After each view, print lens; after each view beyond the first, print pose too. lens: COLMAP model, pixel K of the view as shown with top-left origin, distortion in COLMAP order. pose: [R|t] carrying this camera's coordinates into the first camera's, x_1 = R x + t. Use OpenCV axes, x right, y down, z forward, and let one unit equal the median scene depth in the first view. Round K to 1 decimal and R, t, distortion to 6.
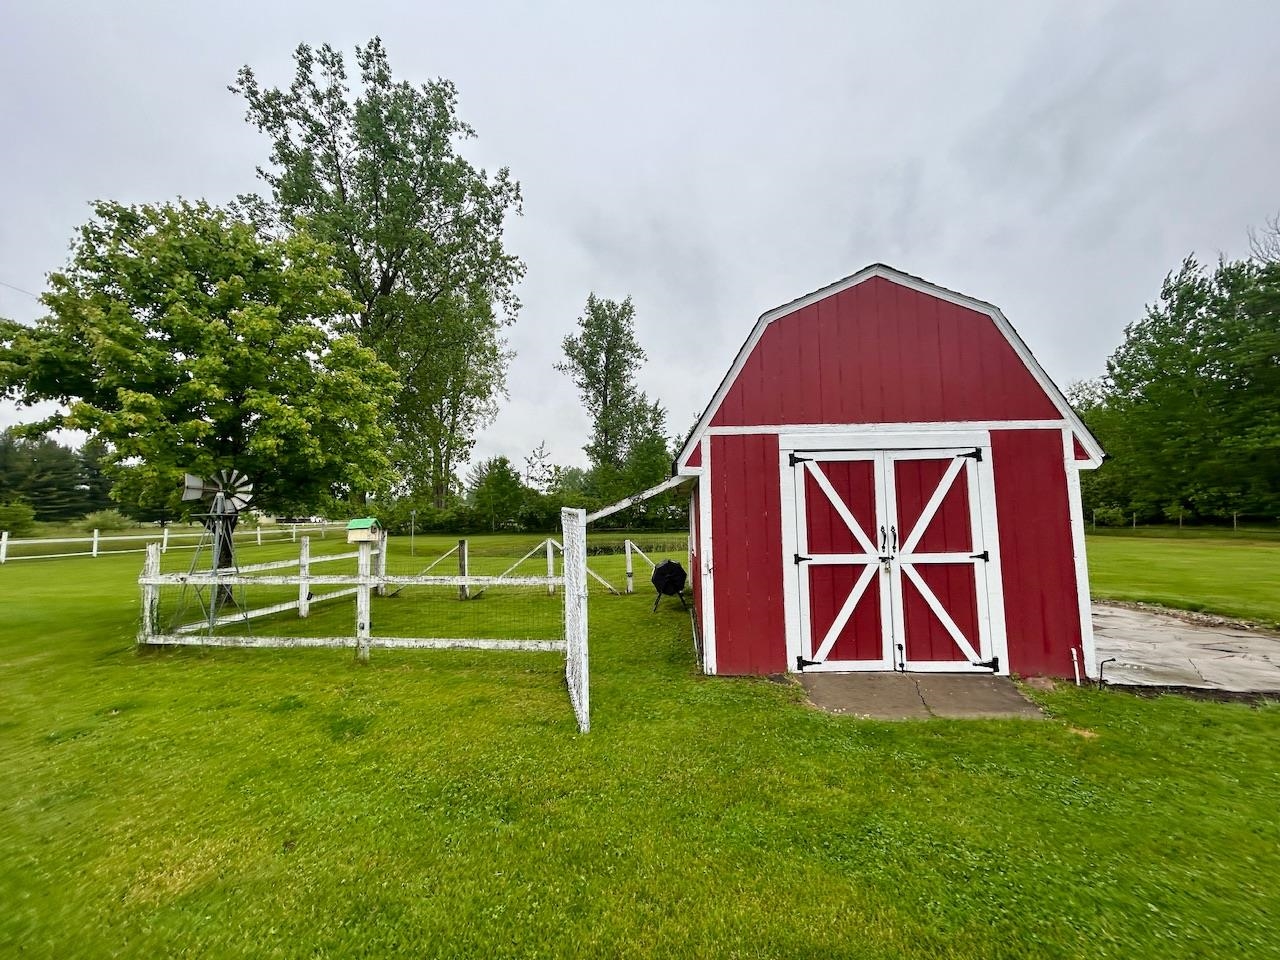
lens RADIAL K [[516.4, 0, 637.9], [0, 516.4, 476.8], [0, 0, 1]] dist [-0.003393, -0.000087]
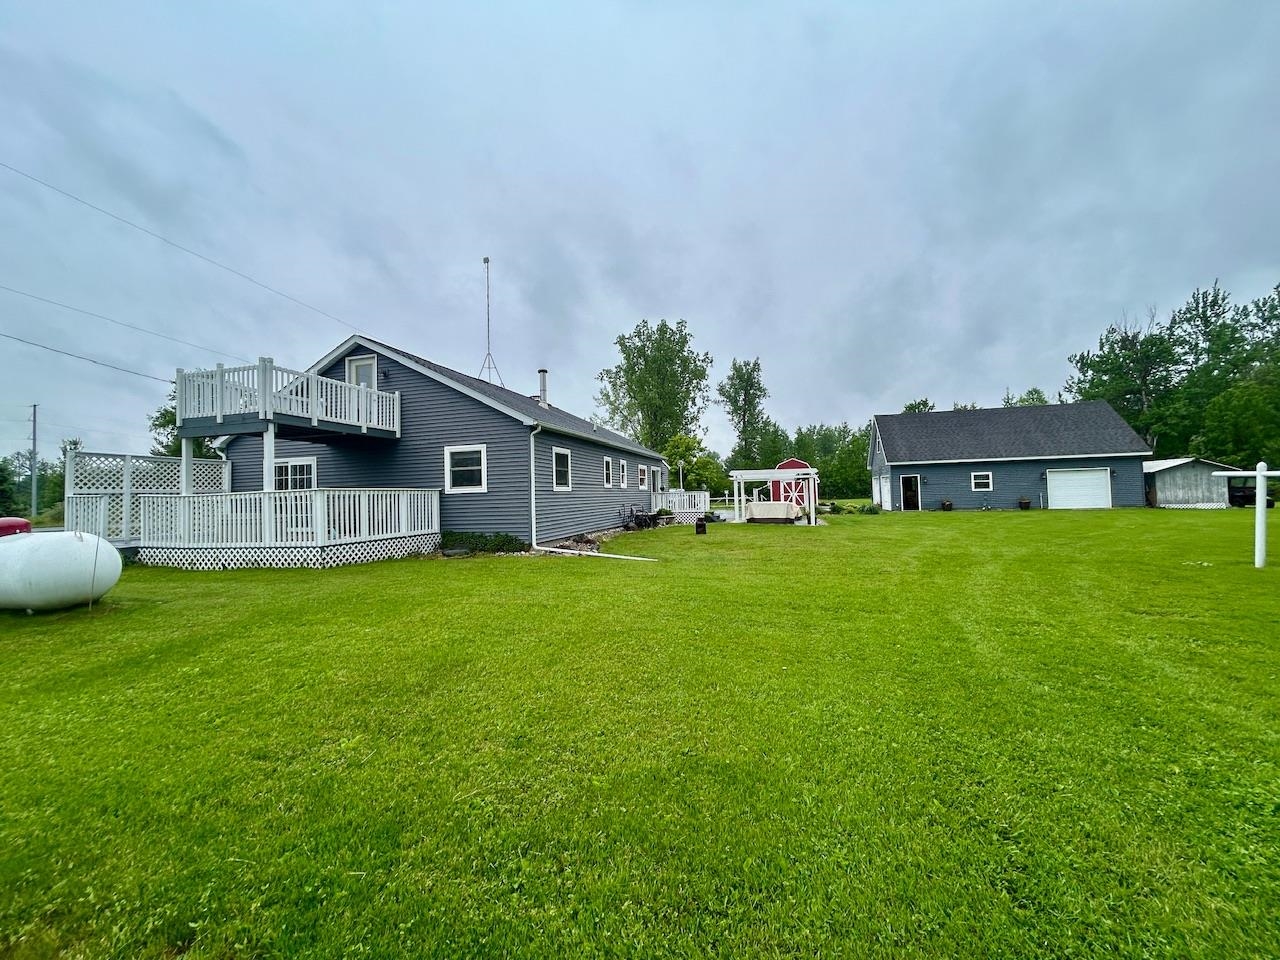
lens RADIAL K [[516.4, 0, 638.2], [0, 516.4, 482.1], [0, 0, 1]] dist [-0.003393, -0.000087]
pose [[0.969052, -0.023250, -0.245758, 0.009175], [0.036442, 0.998121, 0.049268, -0.049269], [0.244150, -0.056699, 0.968078, -0.701149]]
